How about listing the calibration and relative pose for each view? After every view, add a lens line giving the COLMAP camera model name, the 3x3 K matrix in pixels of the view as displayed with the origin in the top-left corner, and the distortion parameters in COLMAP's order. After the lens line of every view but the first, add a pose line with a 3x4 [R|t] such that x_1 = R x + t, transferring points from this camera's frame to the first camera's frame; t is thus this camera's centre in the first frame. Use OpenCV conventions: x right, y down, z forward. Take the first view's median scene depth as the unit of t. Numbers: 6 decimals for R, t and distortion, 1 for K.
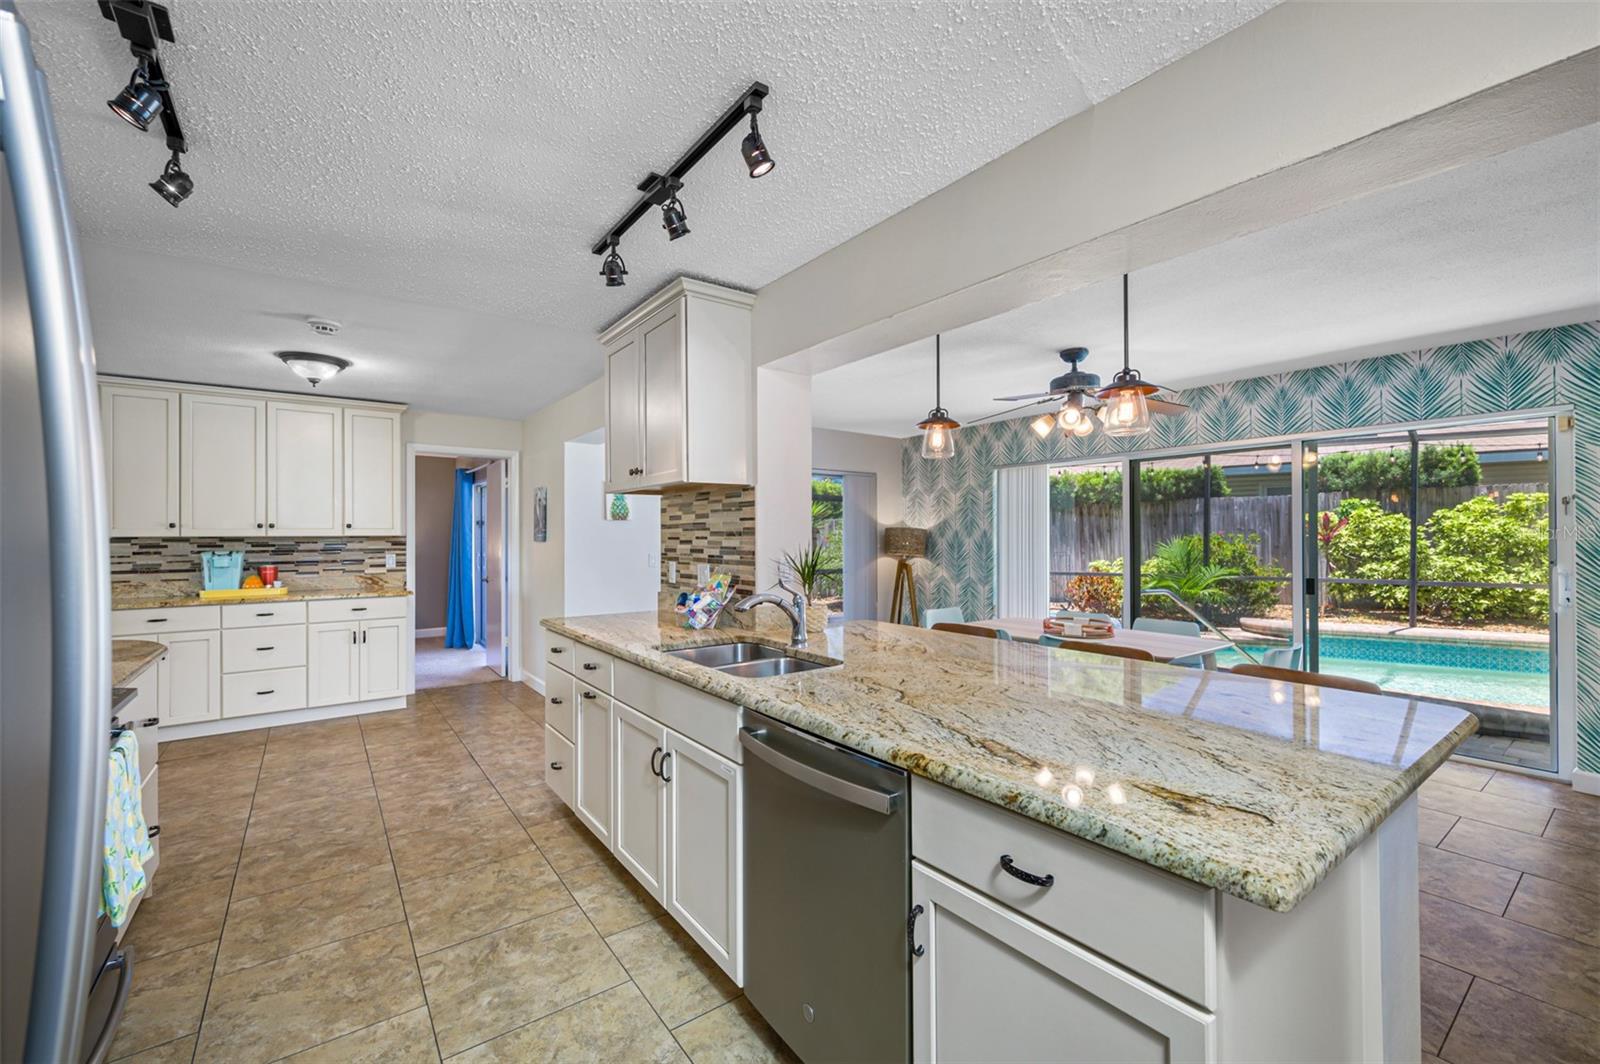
lens RADIAL K [[659.1, 0, 806.7], [0, 659.1, 531.4], [0, 0, 1]] dist [-0.002539, -0.000312]
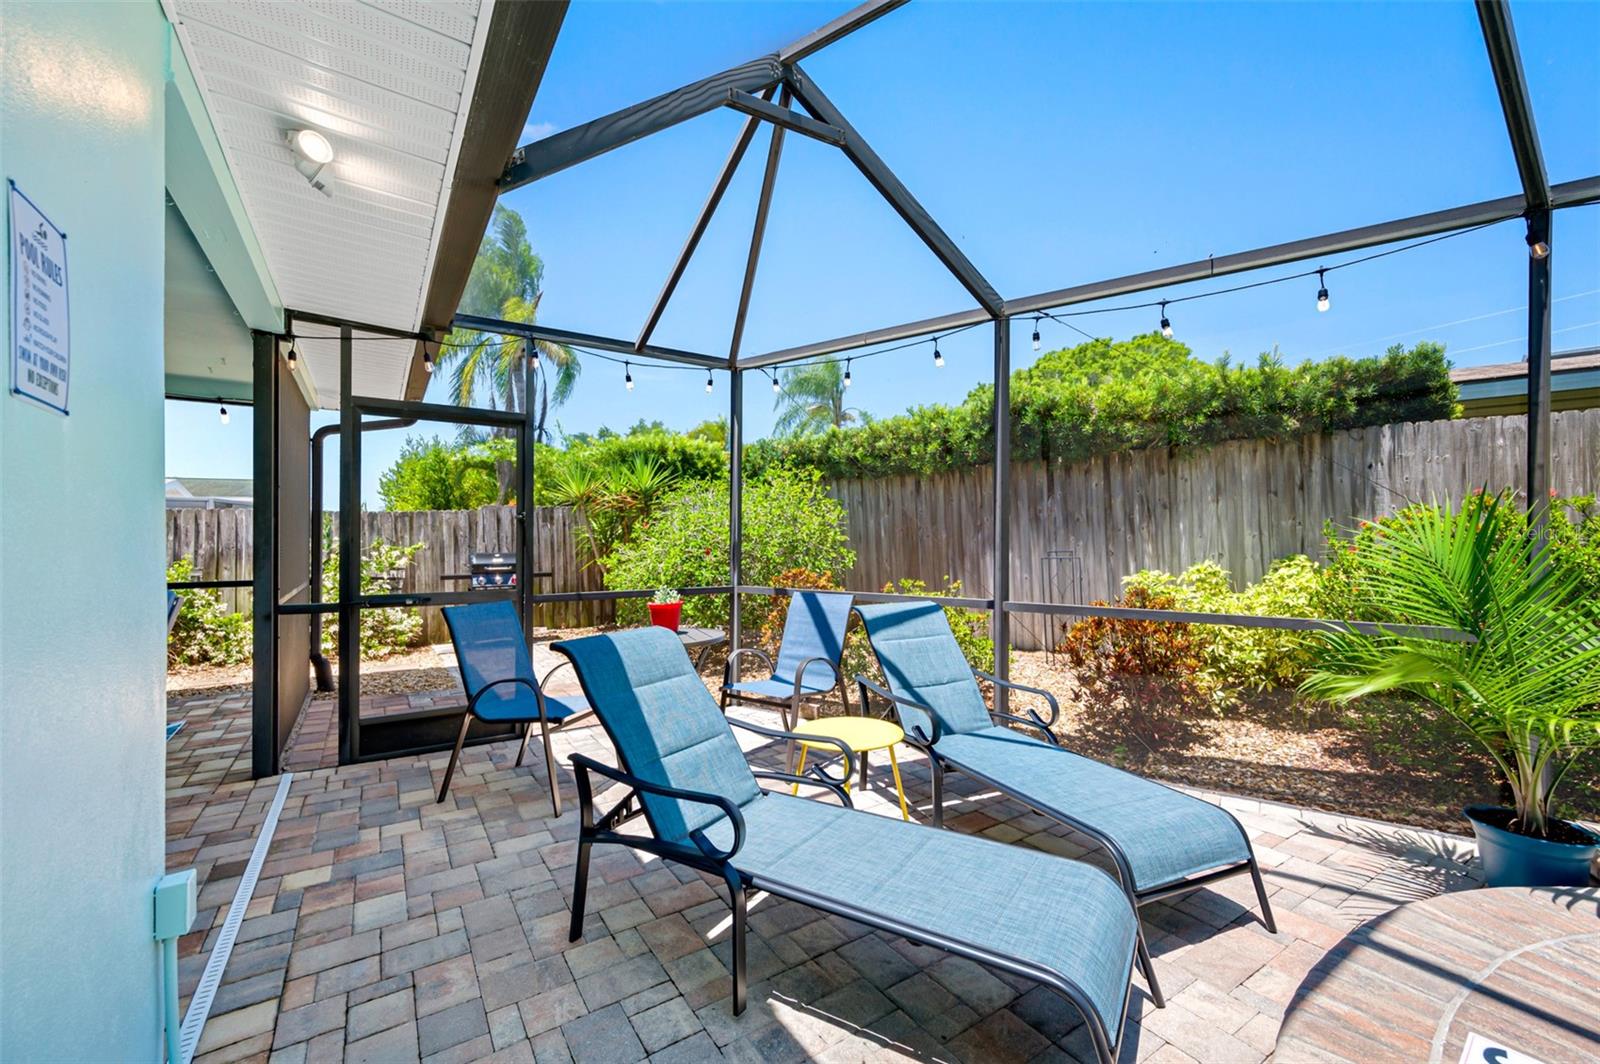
lens RADIAL K [[652.0, 0, 798.7], [0, 652.0, 522.4], [0, 0, 1]] dist [0.002538, 0.000476]
pose [[0.997826, 0.000748, -0.065907, 0.488805], [-0.001494, 0.999935, -0.011276, 0.034819], [0.065894, 0.011350, 0.997762, 1.114956]]
